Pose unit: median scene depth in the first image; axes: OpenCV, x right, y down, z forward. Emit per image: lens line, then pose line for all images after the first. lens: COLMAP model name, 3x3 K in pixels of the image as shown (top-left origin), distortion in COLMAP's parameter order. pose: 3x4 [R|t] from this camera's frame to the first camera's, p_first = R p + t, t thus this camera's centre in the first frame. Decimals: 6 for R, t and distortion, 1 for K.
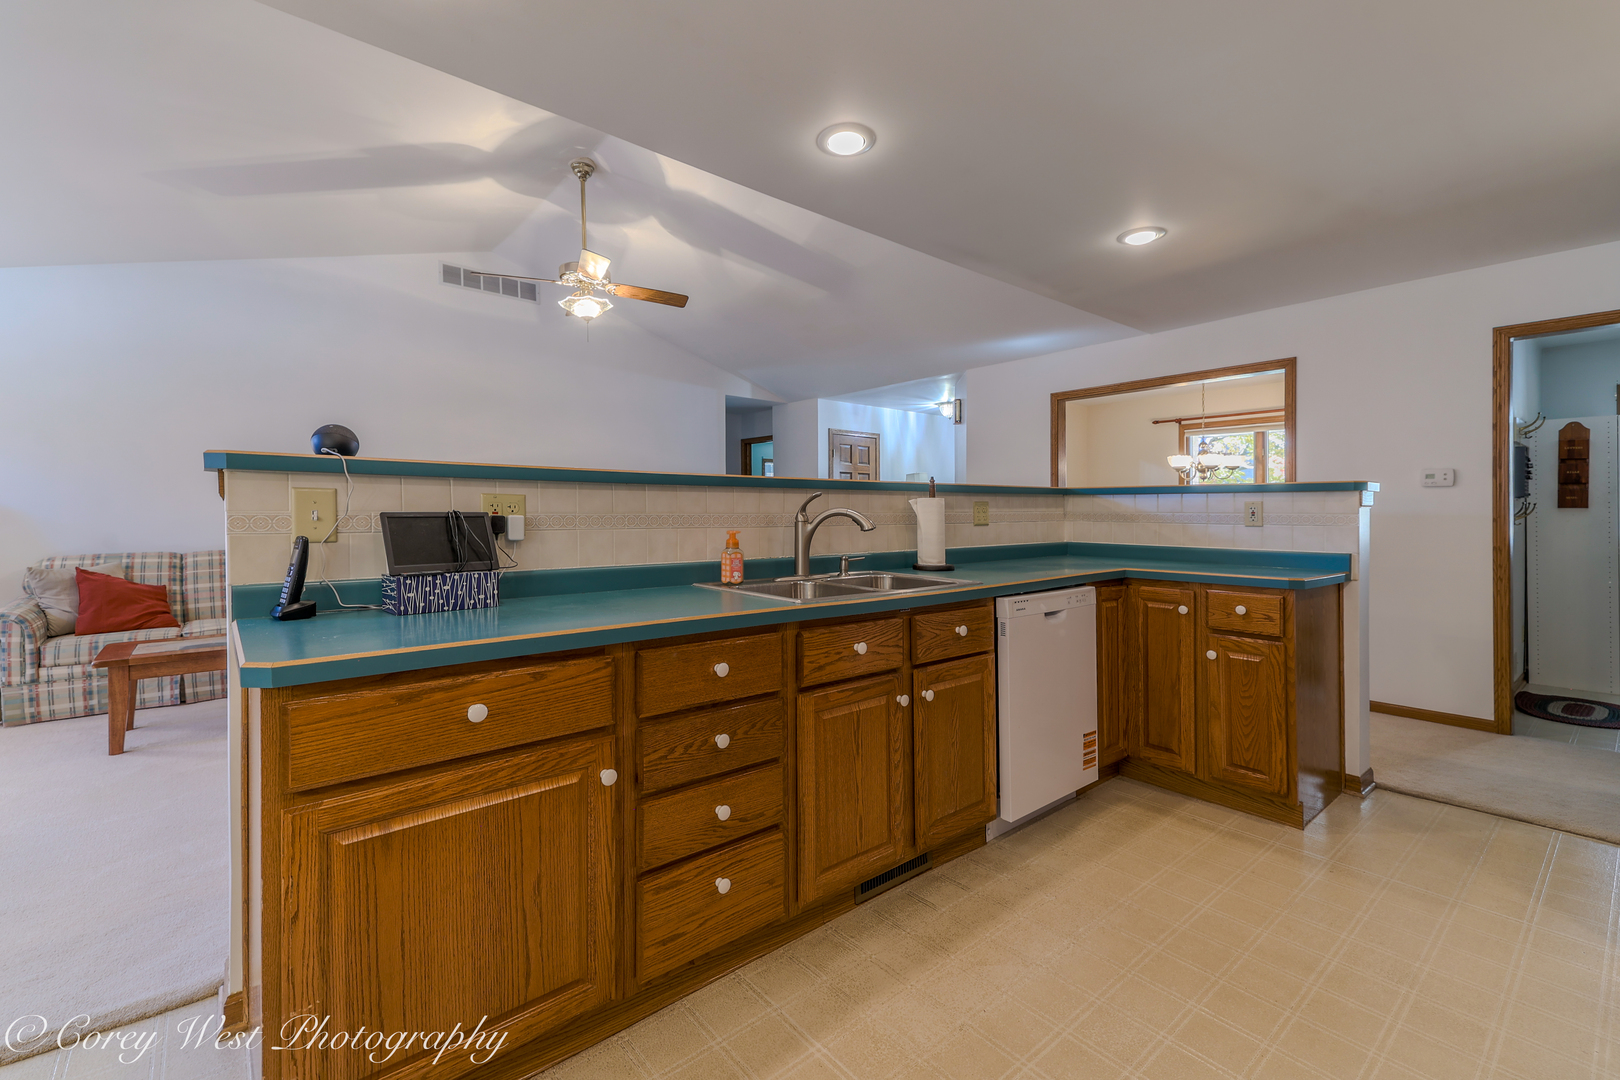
lens RADIAL K [[688.7, 0, 819.1], [0, 688.7, 522.3], [0, 0, 1]] dist [0.002012, 0.000046]
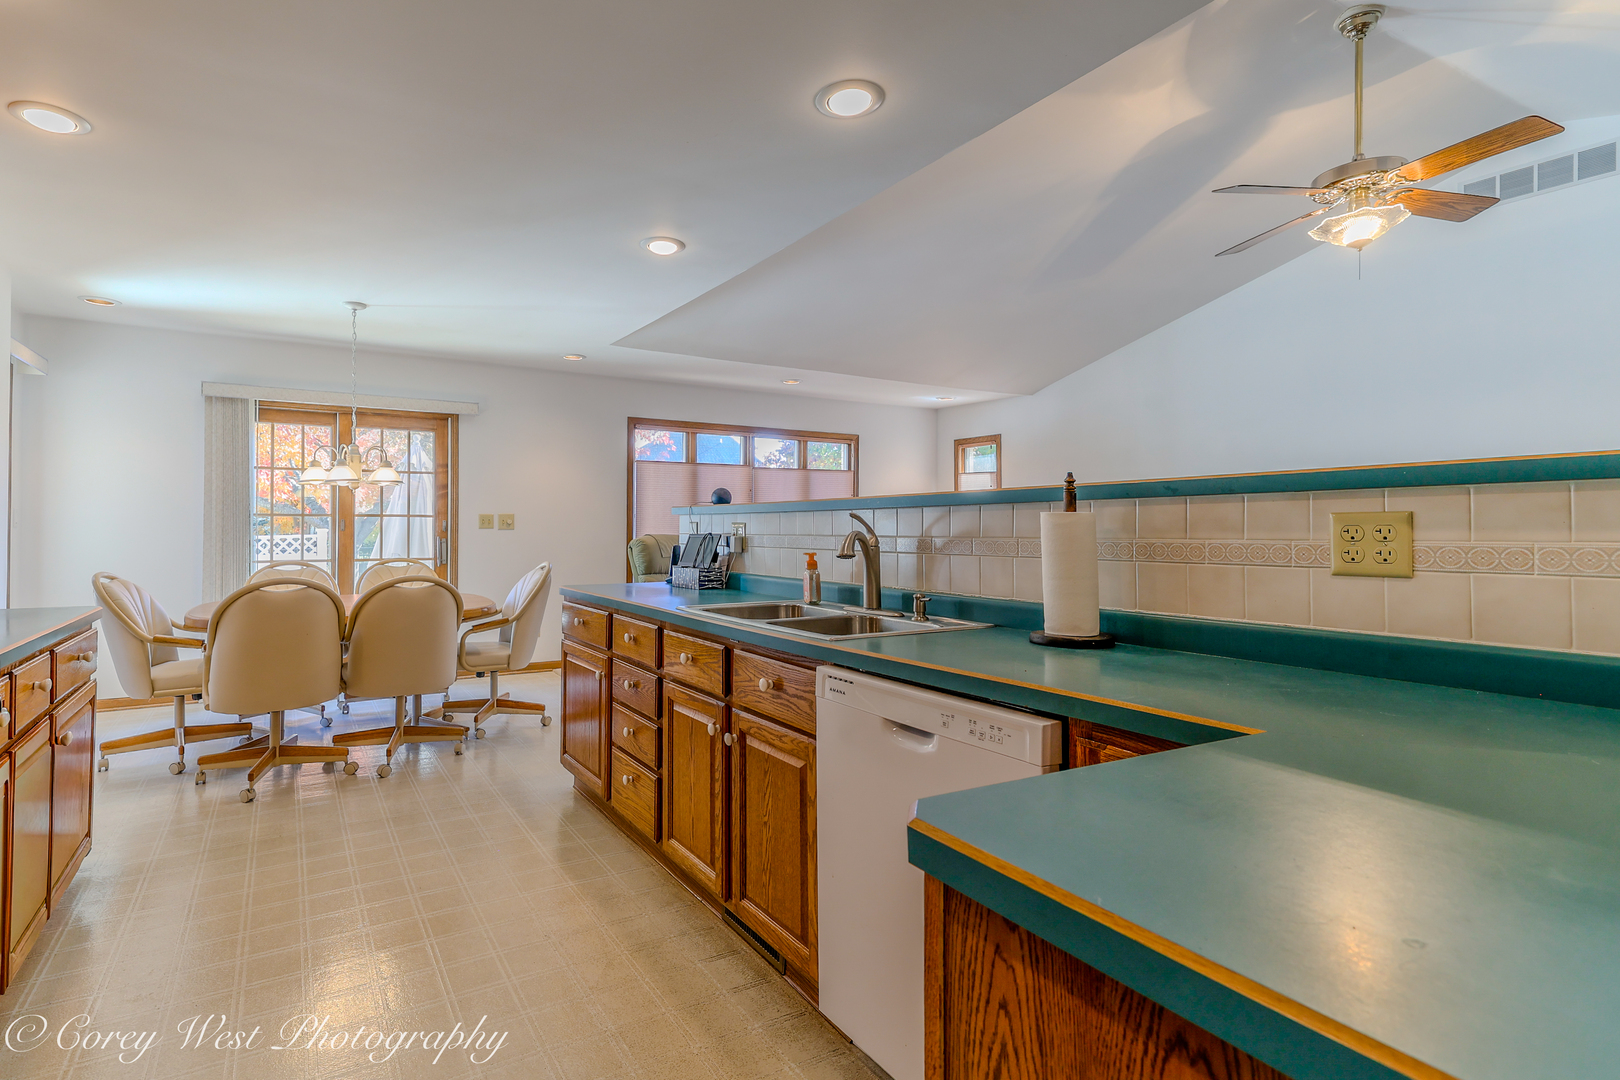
lens RADIAL K [[878.7, 0, 810.0], [0, 878.7, 540.0], [0, 0, 1]] dist [0.002358, 0.000007]
pose [[-0.167244, 0.016245, -0.985782, 0.897056], [-0.010555, 0.999777, 0.018266, -0.023029], [0.985859, 0.013459, -0.167036, 0.912436]]
